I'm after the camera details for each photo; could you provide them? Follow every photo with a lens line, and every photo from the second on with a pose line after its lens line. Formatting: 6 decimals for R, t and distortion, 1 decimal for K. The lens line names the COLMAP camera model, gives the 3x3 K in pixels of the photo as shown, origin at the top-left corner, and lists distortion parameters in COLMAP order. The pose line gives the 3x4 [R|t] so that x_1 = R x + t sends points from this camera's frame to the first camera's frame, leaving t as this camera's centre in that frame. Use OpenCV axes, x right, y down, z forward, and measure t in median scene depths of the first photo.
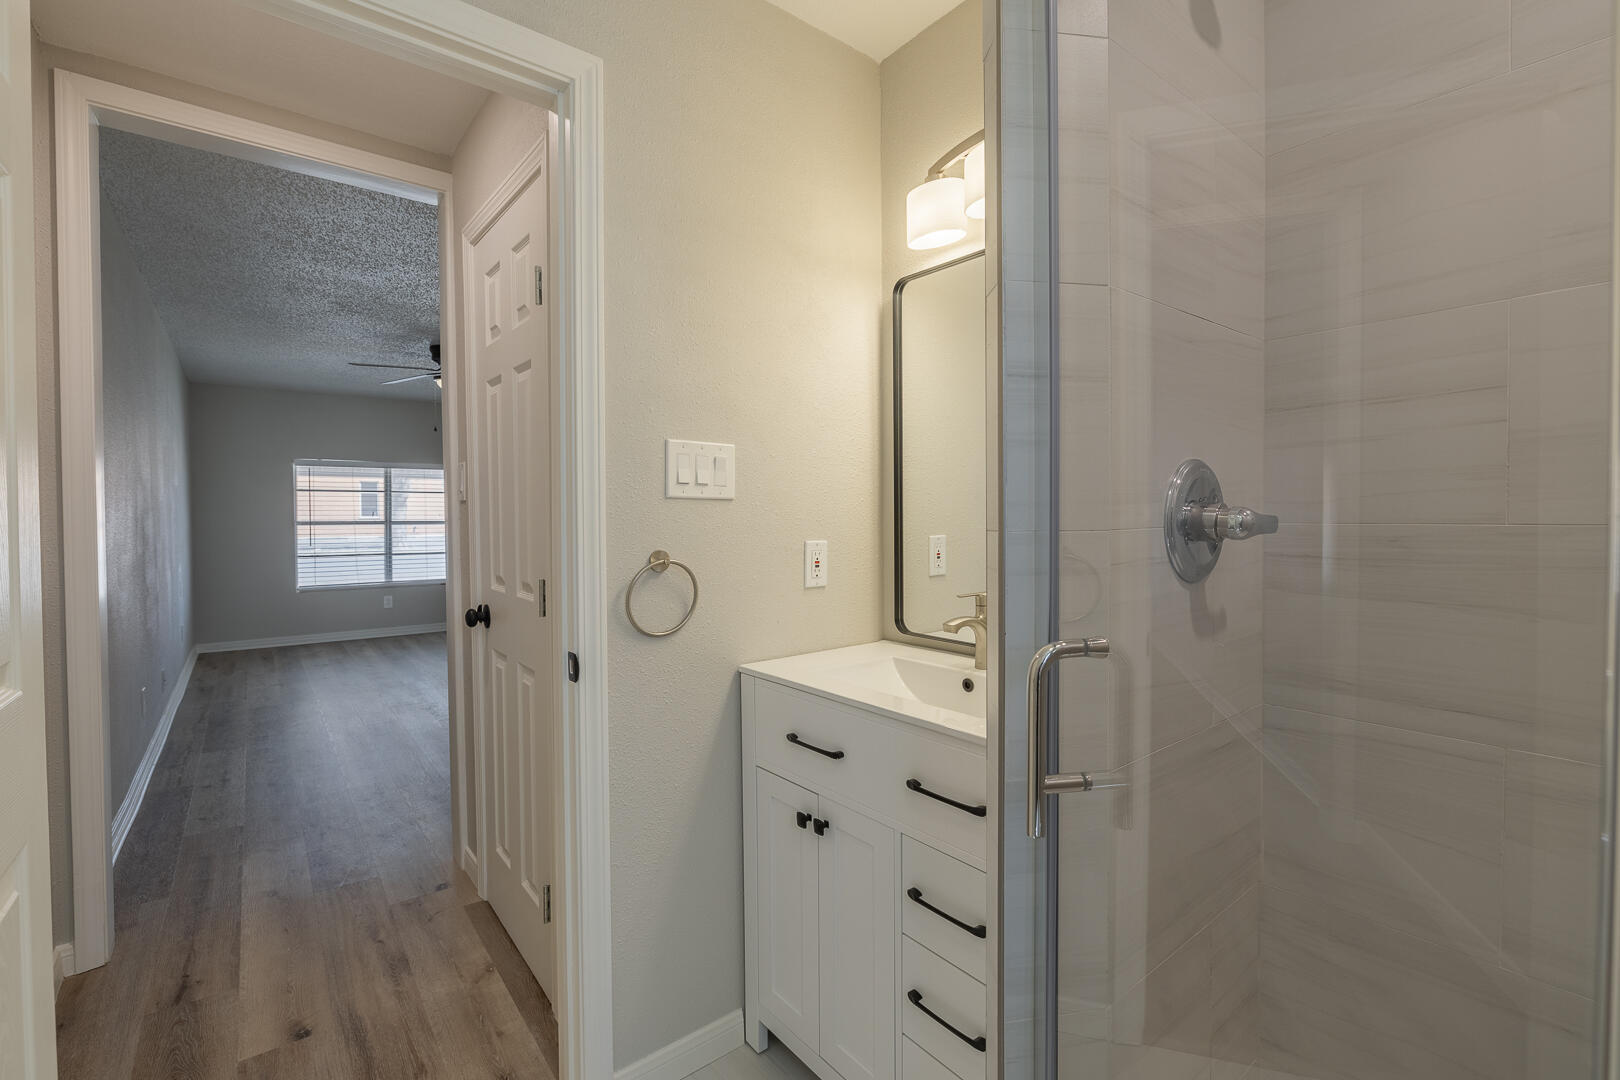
lens RADIAL K [[713.5, 0, 812.2], [0, 713.5, 532.6], [0, 0, 1]] dist [-0.008896, 0.002217]
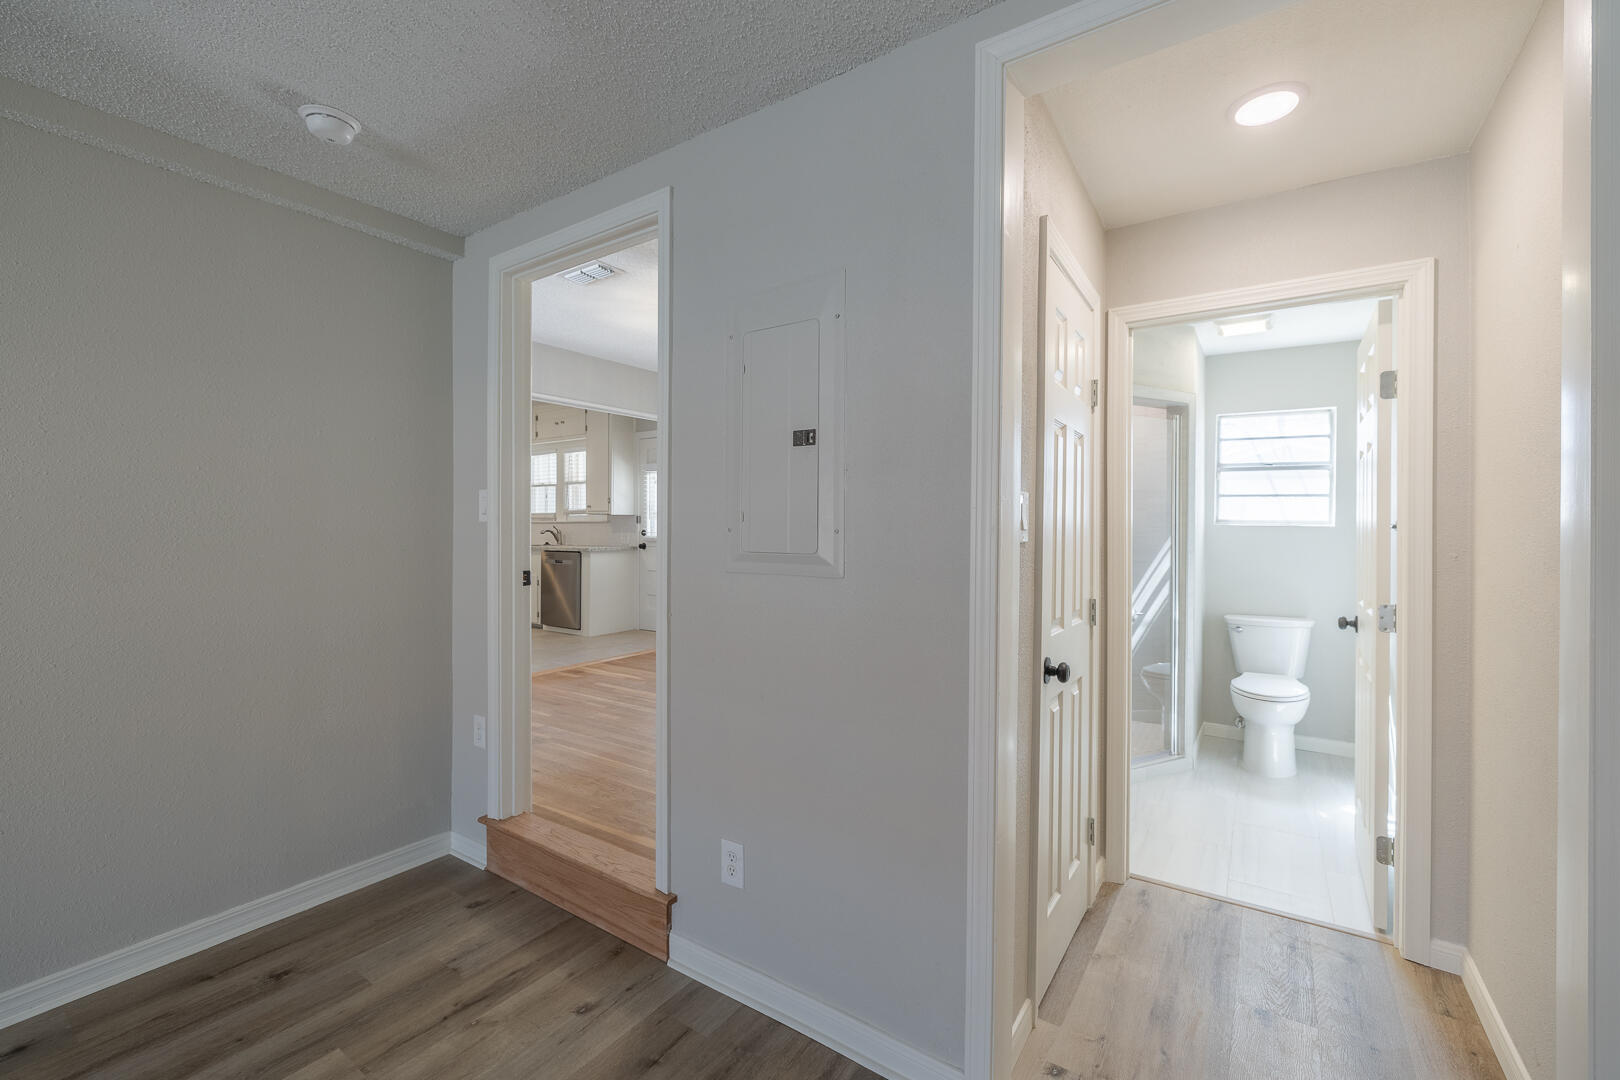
lens RADIAL K [[677.9, 0, 794.9], [0, 677.9, 528.3], [0, 0, 1]] dist [-0.001078, -0.000255]
pose [[-0.284899, 0.004400, 0.958548, -1.118334], [0.022501, 0.999745, 0.002098, -0.063881], [-0.958294, 0.022166, -0.284925, 1.450348]]
